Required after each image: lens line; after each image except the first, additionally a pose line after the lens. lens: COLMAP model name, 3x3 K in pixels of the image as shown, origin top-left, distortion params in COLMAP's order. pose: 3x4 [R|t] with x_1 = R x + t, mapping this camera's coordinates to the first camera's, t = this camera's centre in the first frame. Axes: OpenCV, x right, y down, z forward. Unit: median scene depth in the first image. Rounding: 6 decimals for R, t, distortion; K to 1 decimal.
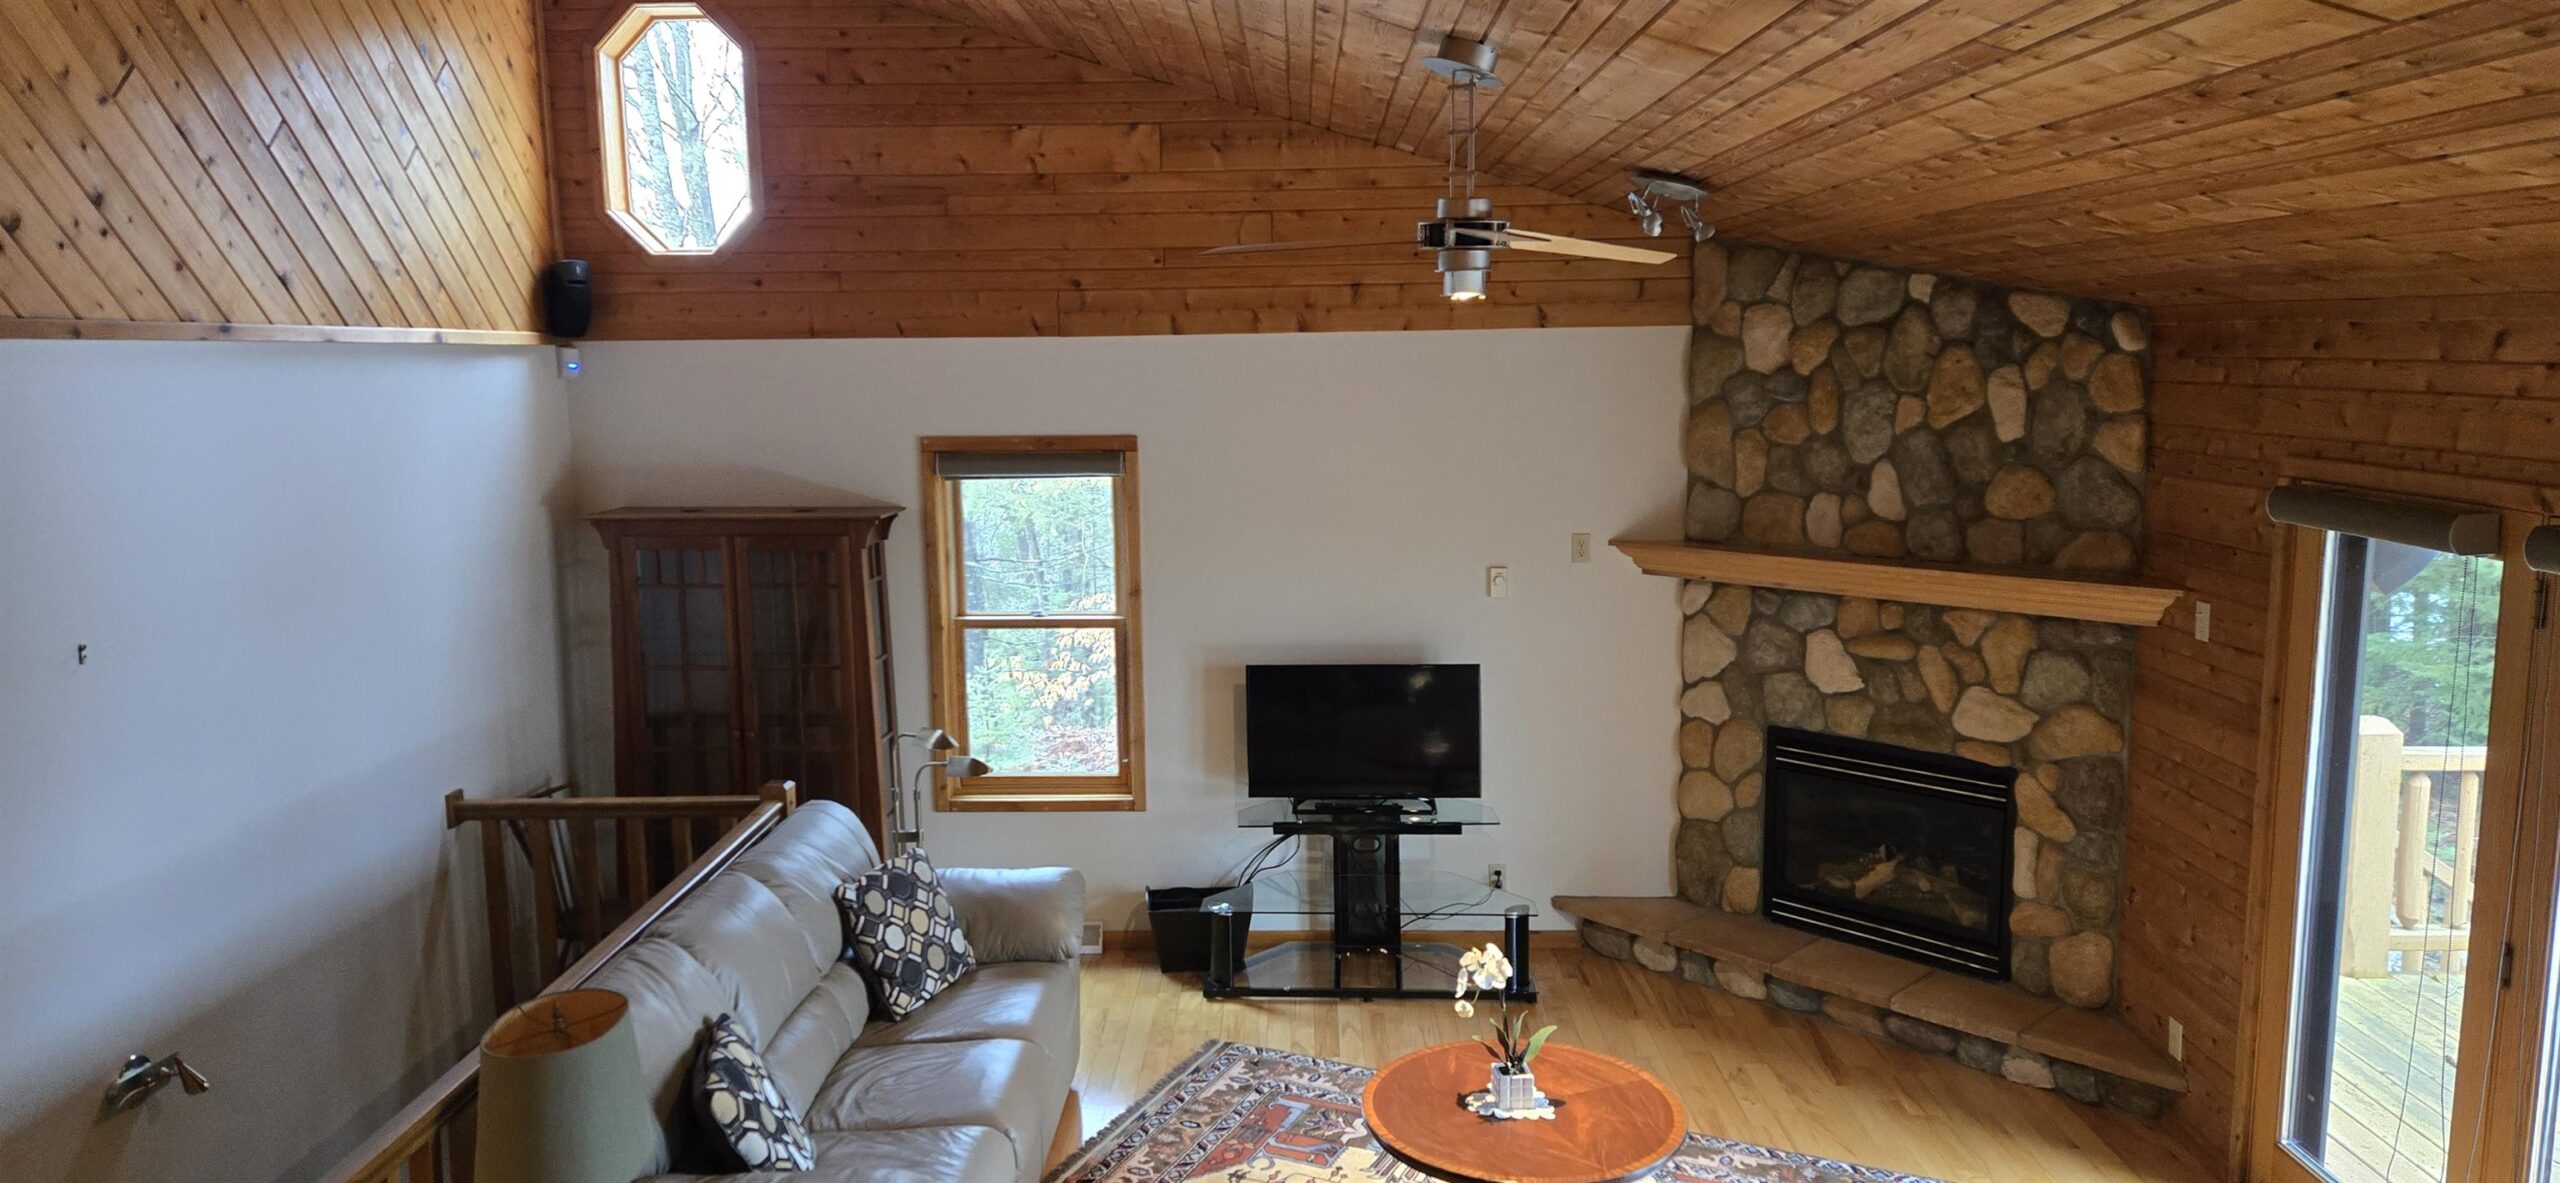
lens RADIAL K [[1732.9, 0, 1283.1], [0, 1732.9, 599.2], [0, 0, 1]] dist [0.069564, -0.019888]
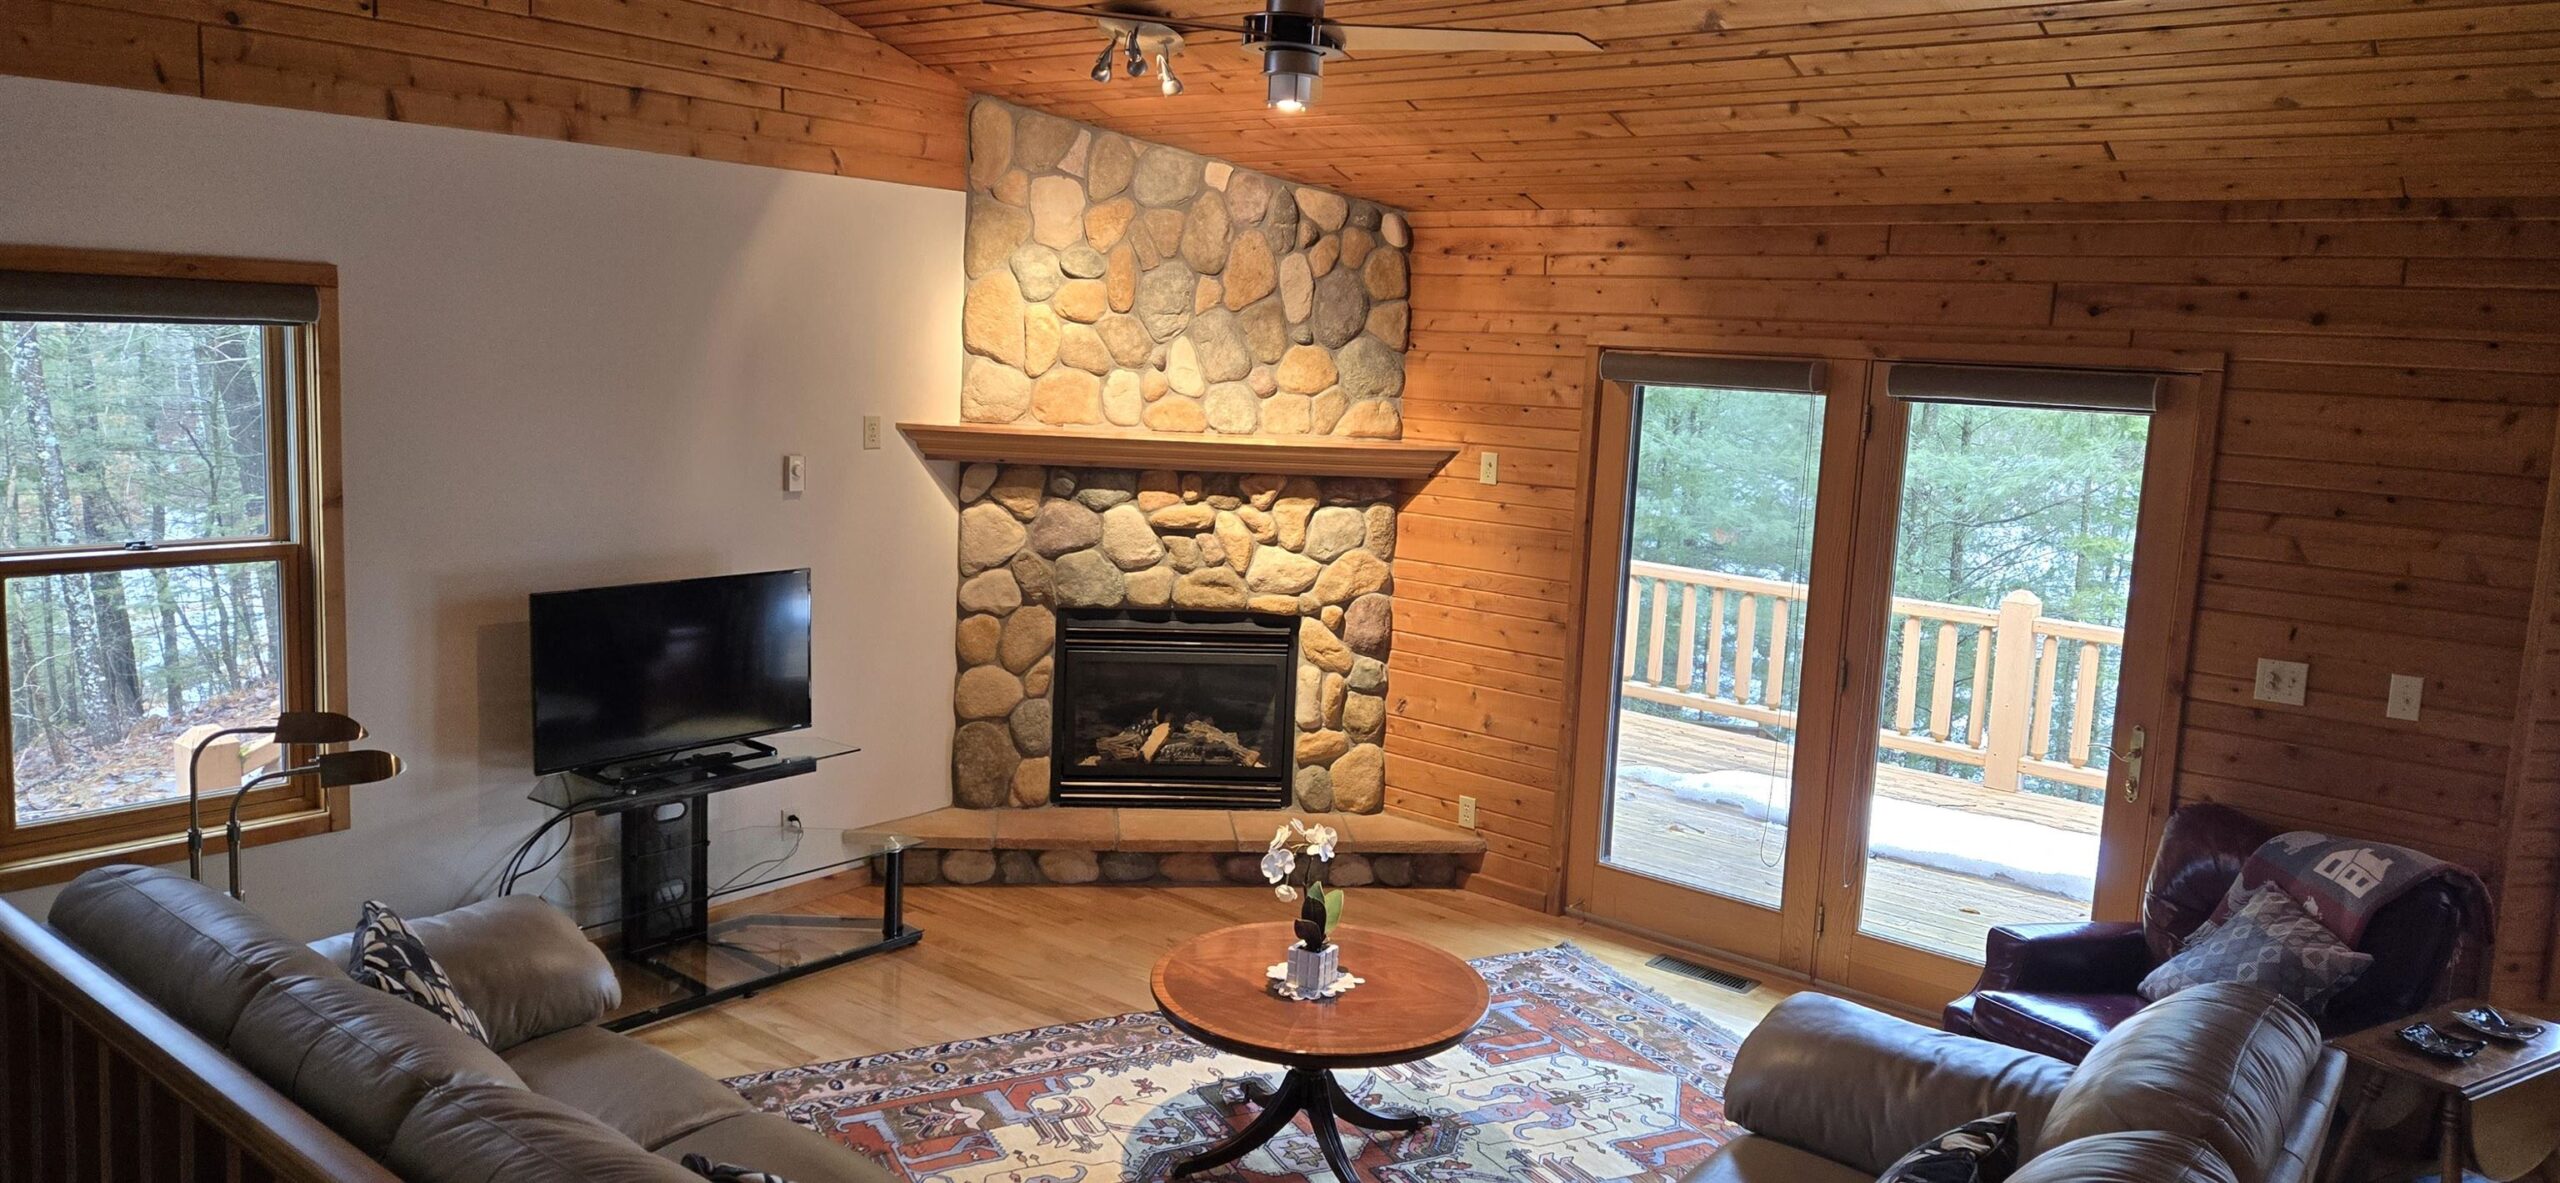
lens RADIAL K [[1732.9, 0, 1300.0], [0, 1732.9, 544.1], [0, 0, 1]] dist [0.069564, -0.019888]
pose [[0.582264, -0.062435, 0.810599, -0.431843], [0.067252, 0.997329, 0.028510, 0.018320], [-0.810214, 0.037914, 0.584907, 0.311887]]
